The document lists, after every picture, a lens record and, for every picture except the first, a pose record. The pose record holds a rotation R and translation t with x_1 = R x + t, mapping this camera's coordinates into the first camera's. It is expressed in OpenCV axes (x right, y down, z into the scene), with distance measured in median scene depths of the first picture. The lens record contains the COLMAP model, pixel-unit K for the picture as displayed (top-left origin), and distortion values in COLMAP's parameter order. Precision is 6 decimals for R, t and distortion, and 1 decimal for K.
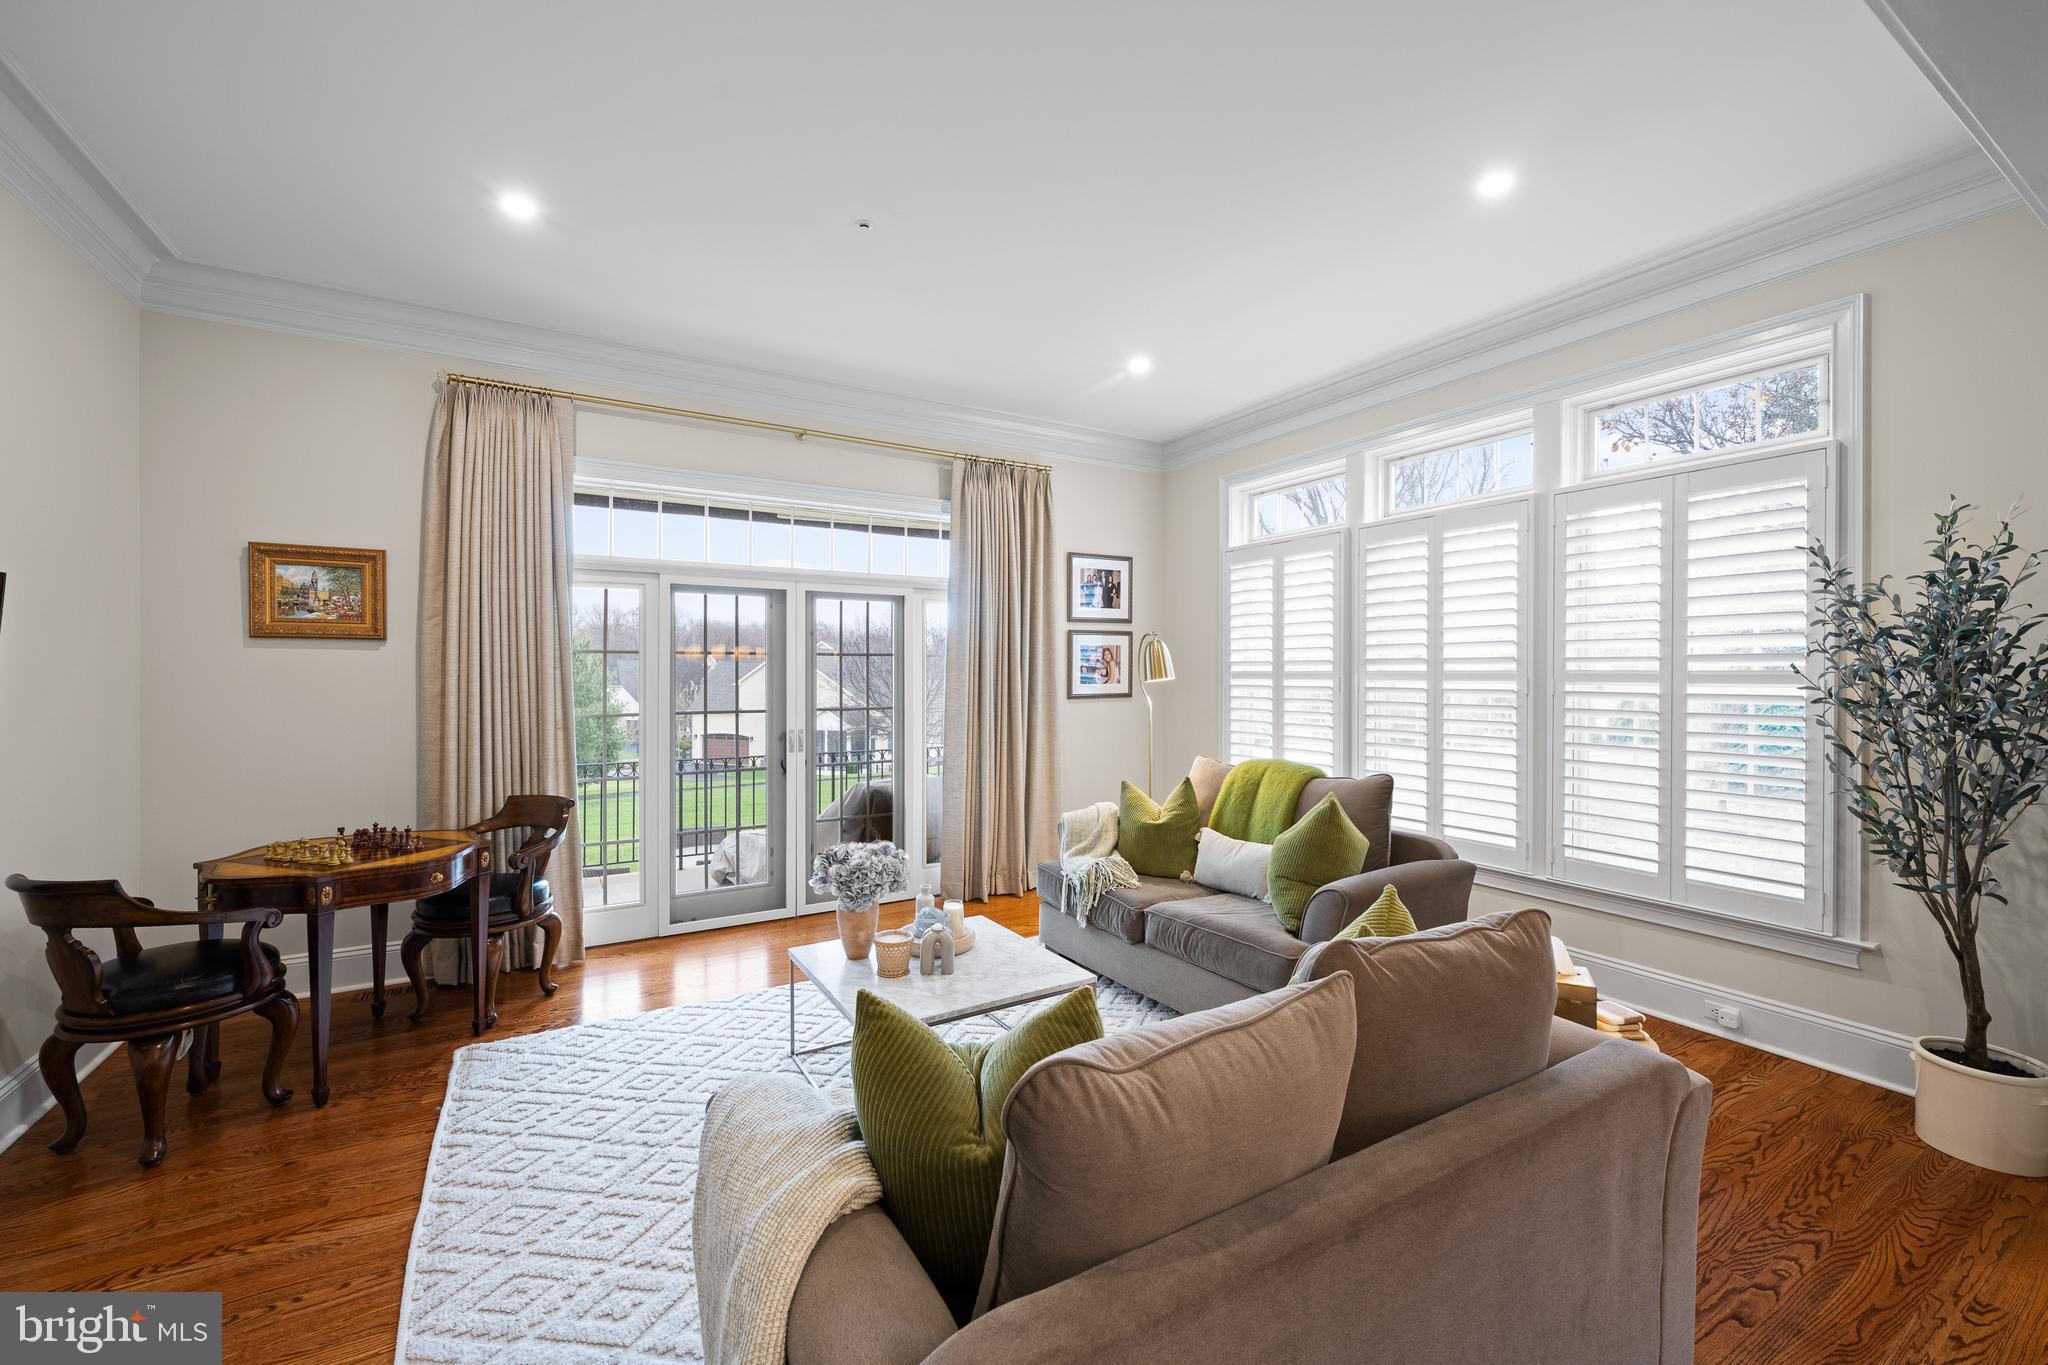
lens RADIAL K [[818.4, 0, 1023.6], [0, 818.4, 674.2], [0, 0, 1]] dist [0.002459, -0.000323]
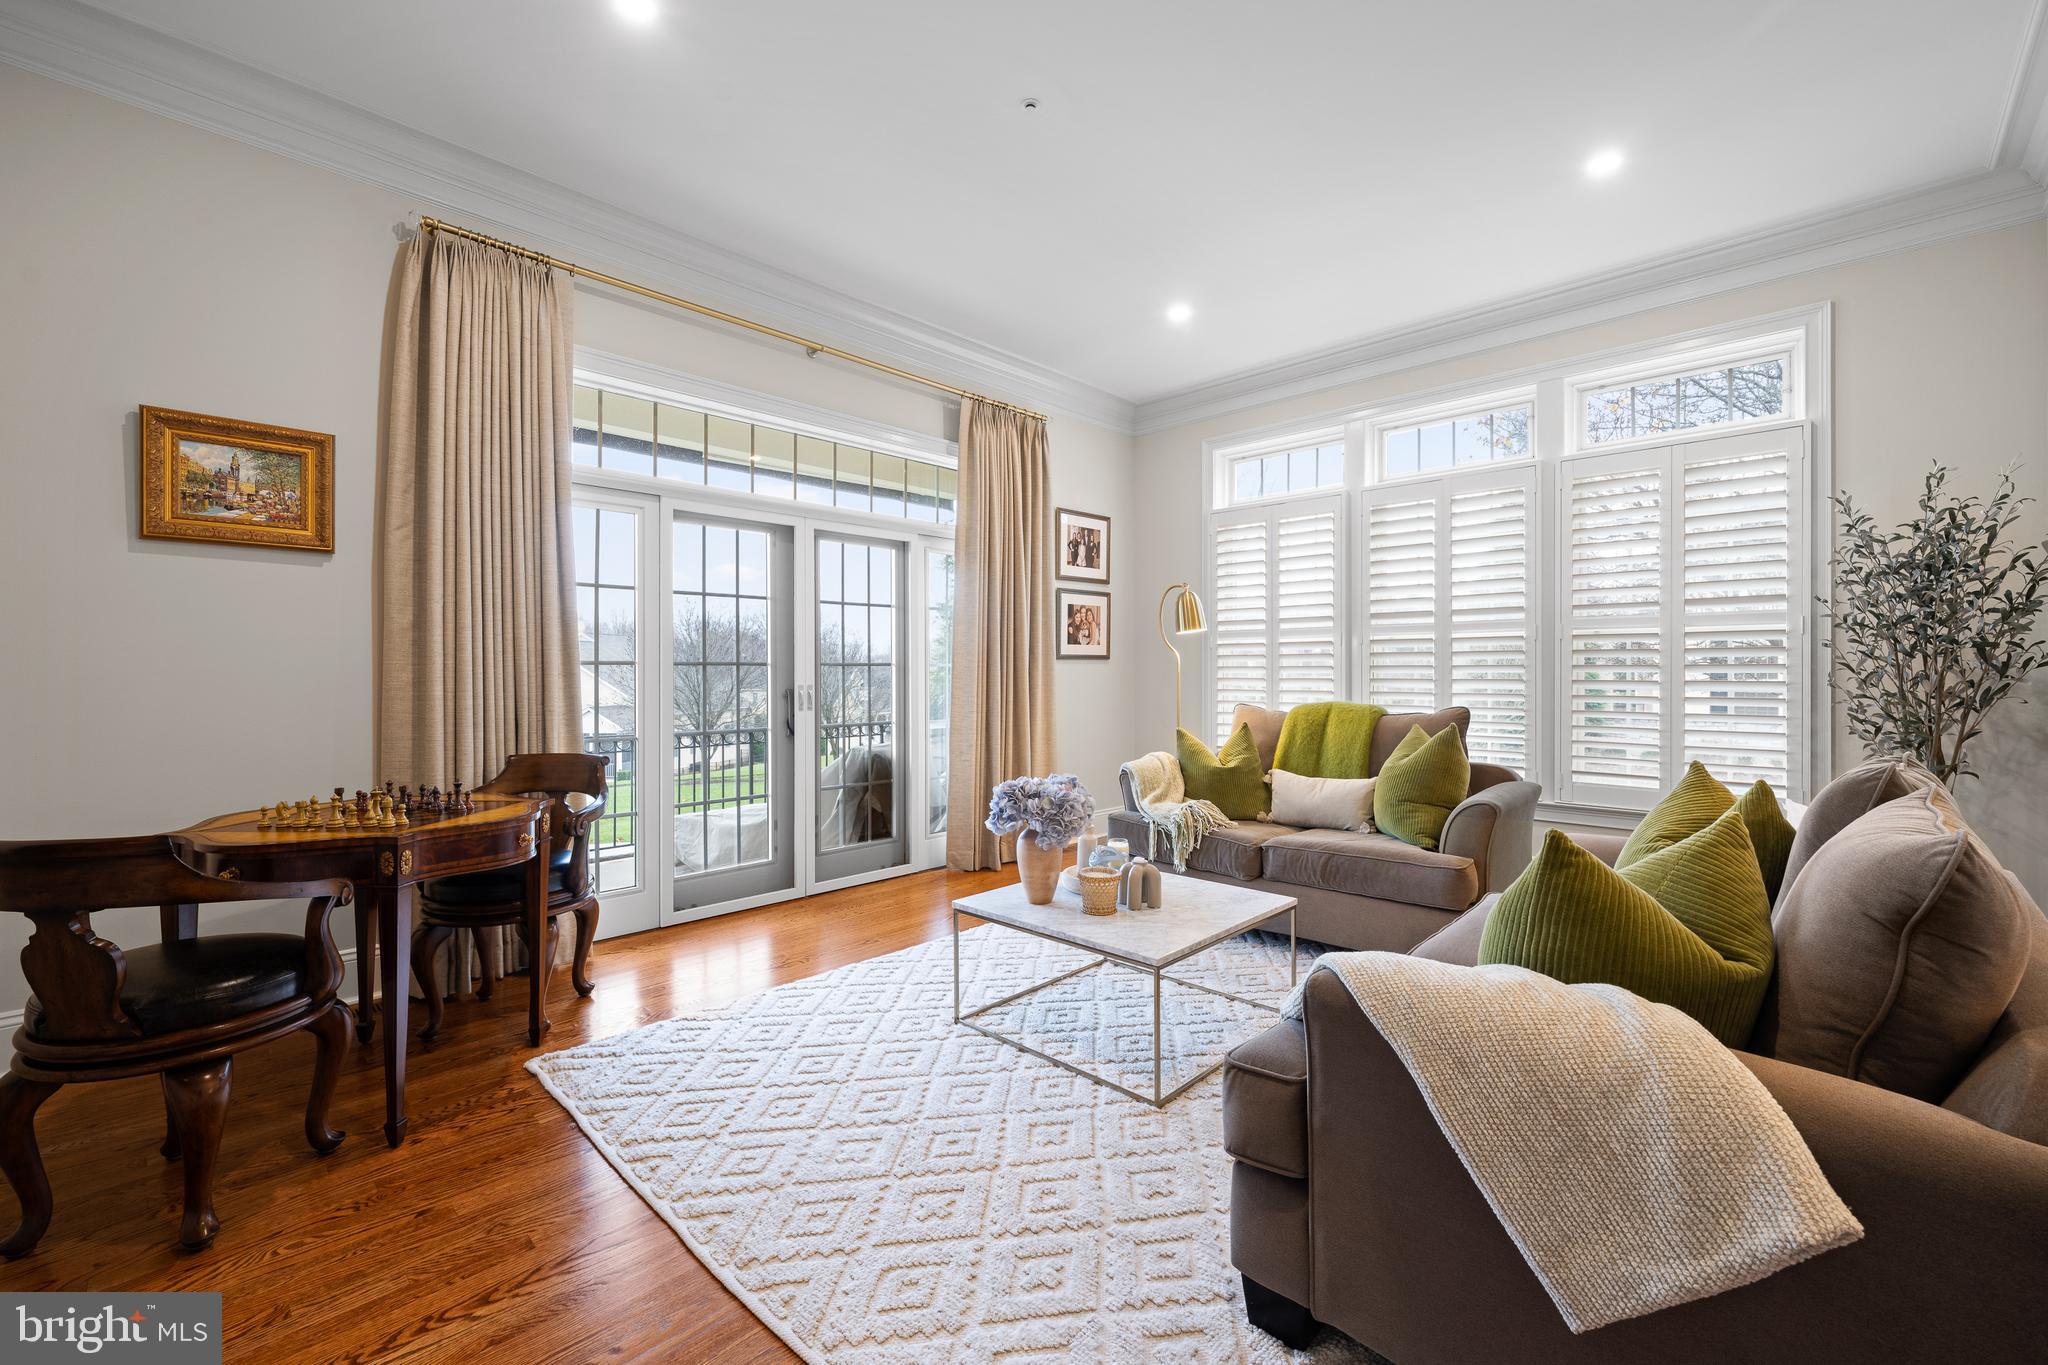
lens RADIAL K [[840.8, 0, 1026.5], [0, 840.8, 671.7], [0, 0, 1]] dist [0.001600, 0.000073]
pose [[0.964473, -0.001466, 0.264178, -0.369319], [0.002180, 0.999995, -0.002410, 0.072103], [-0.264173, 0.002900, 0.964471, 0.078409]]
